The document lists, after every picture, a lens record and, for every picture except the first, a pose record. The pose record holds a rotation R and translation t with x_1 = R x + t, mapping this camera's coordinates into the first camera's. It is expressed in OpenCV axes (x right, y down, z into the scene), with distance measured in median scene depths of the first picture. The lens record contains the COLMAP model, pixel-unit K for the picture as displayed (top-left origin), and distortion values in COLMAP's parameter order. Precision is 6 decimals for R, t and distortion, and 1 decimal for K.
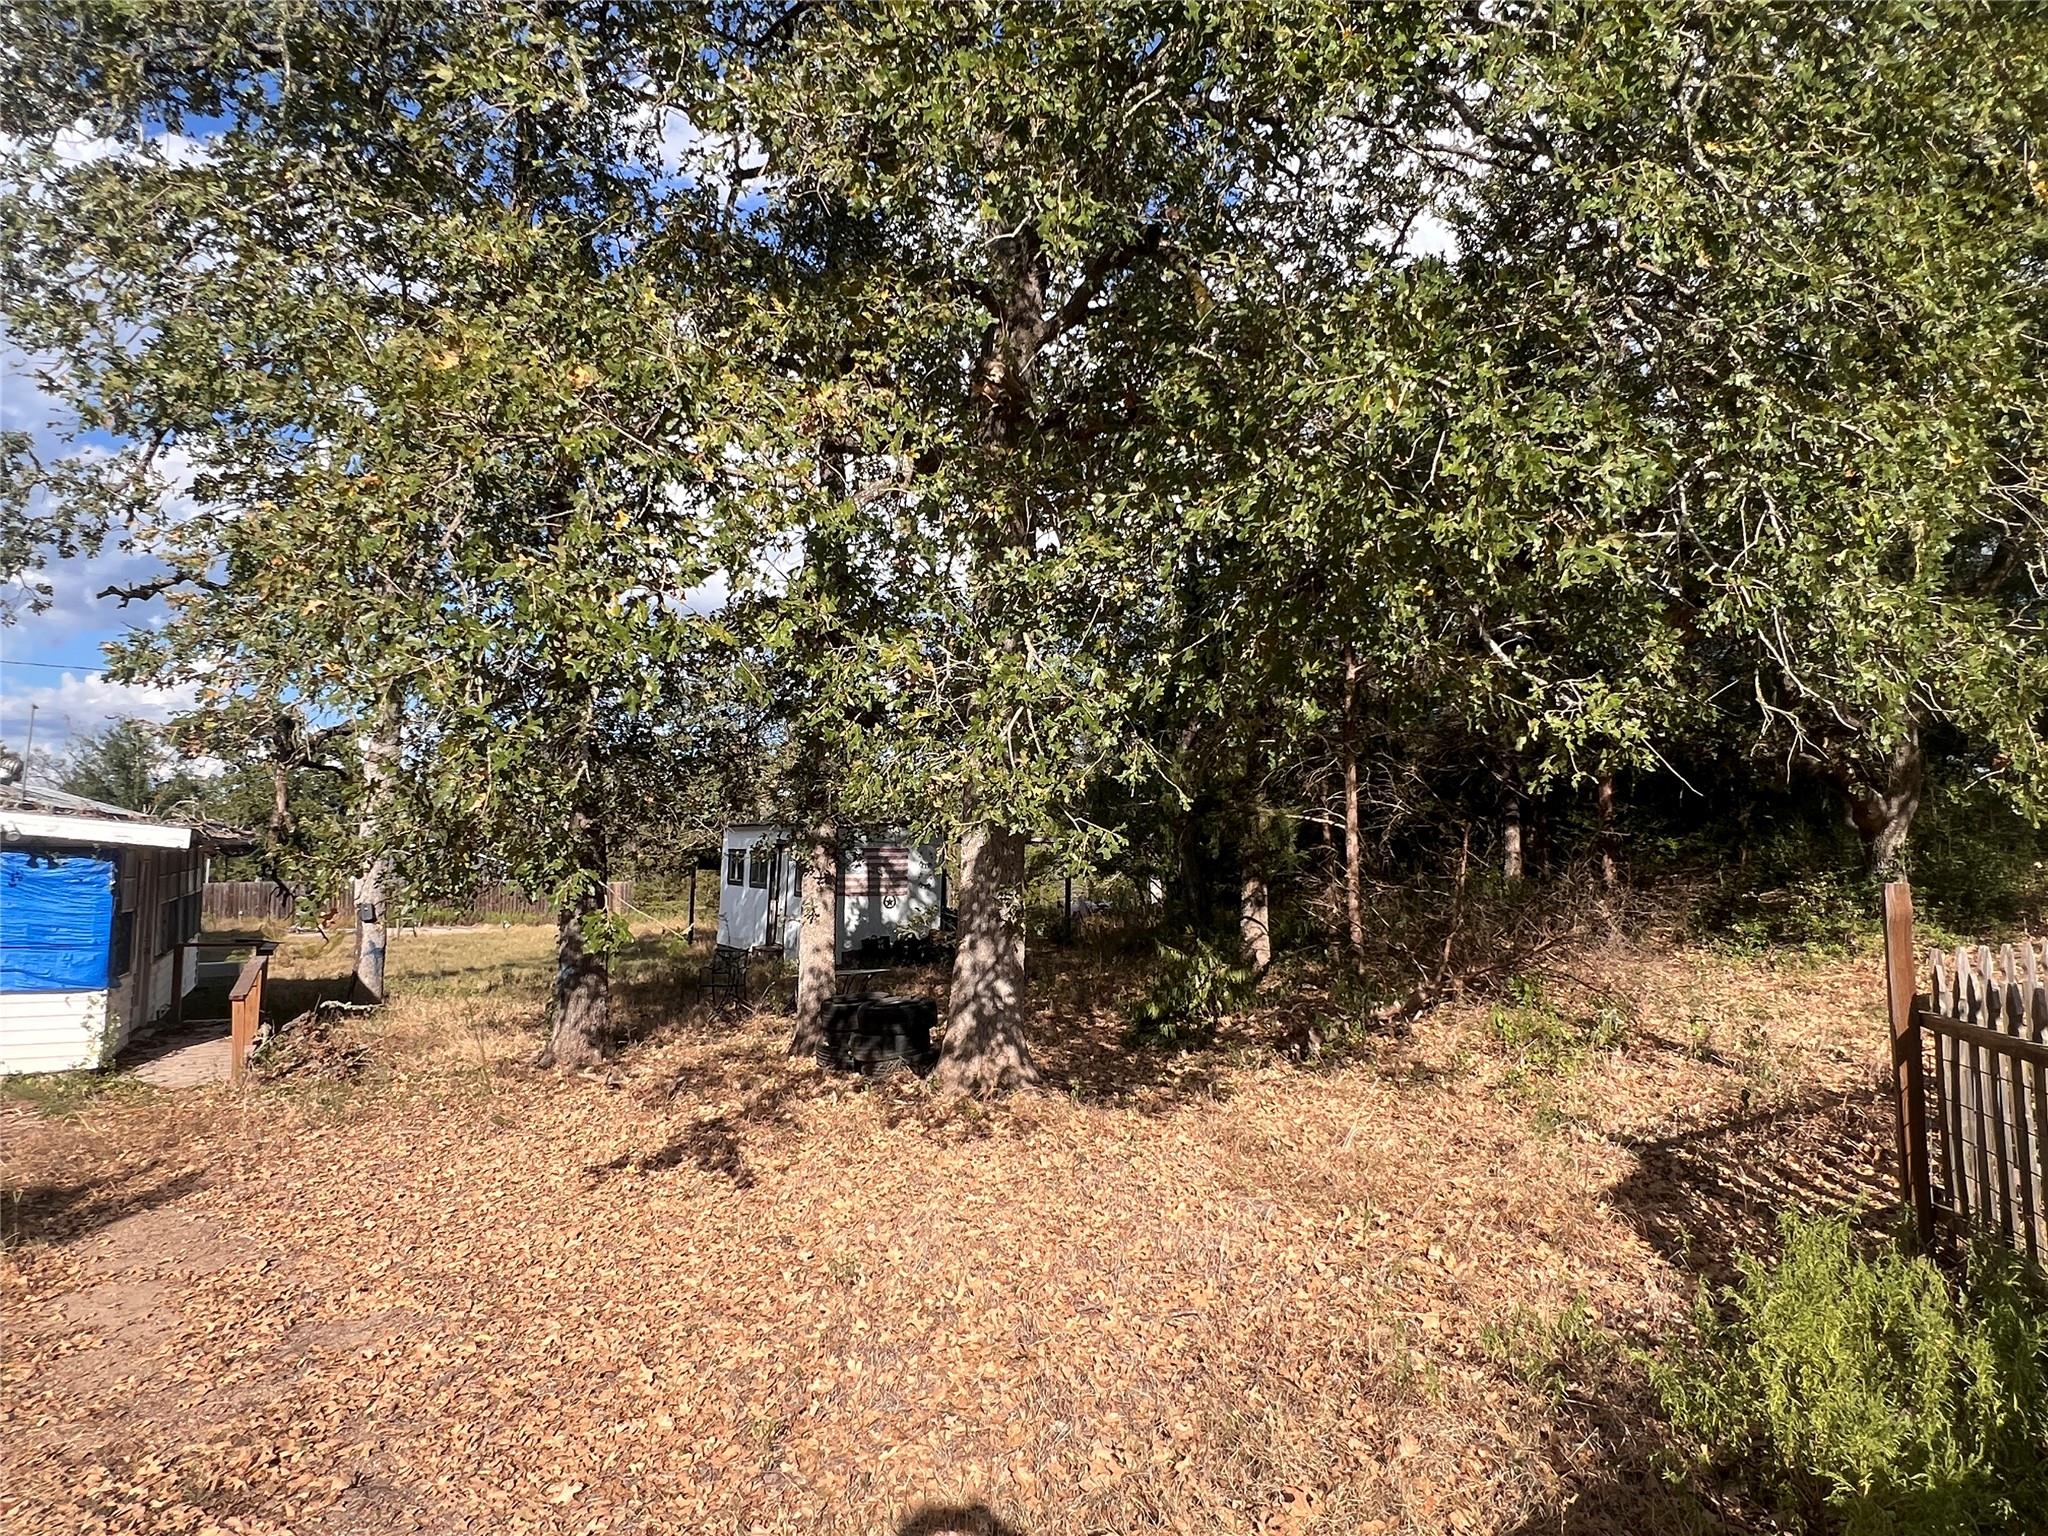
lens RADIAL K [[1142.2, 0, 1019.9], [0, 1142.2, 771.2], [0, 0, 1]] dist [-0.018859, 0.006149]
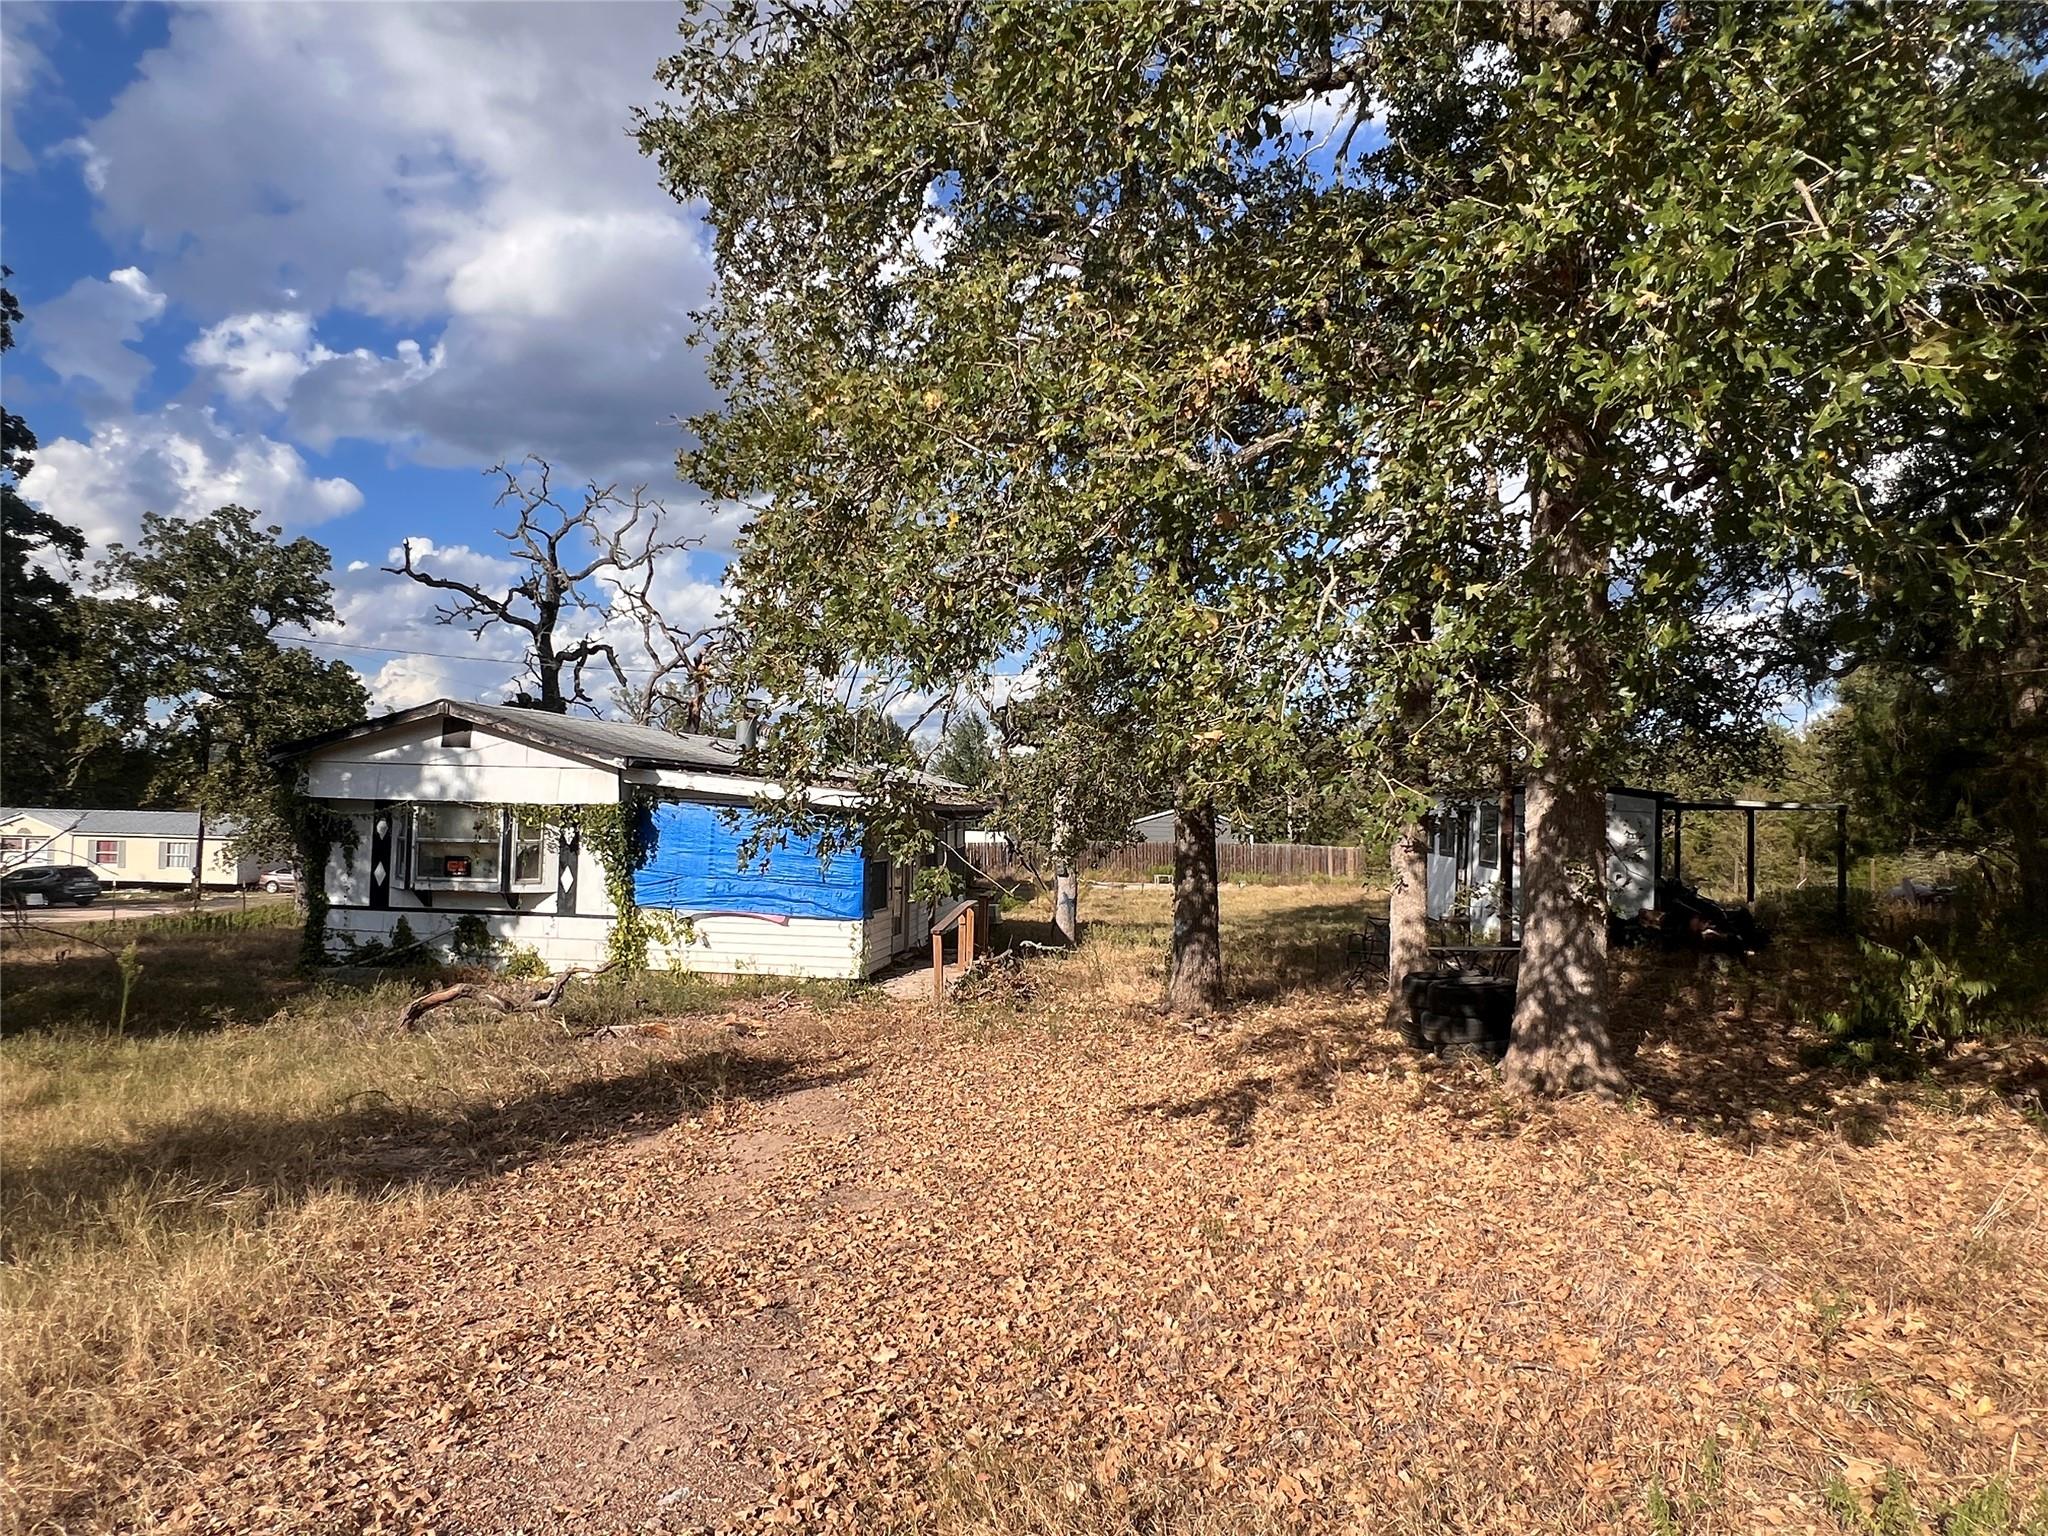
lens RADIAL K [[1142.2, 0, 1016.3], [0, 1142.2, 769.9], [0, 0, 1]] dist [-0.018859, 0.006149]
pose [[0.811002, -0.016926, -0.584798, 0.149121], [0.033416, 0.999290, 0.017420, 0.003187], [0.584088, -0.033669, 0.810992, 0.049156]]
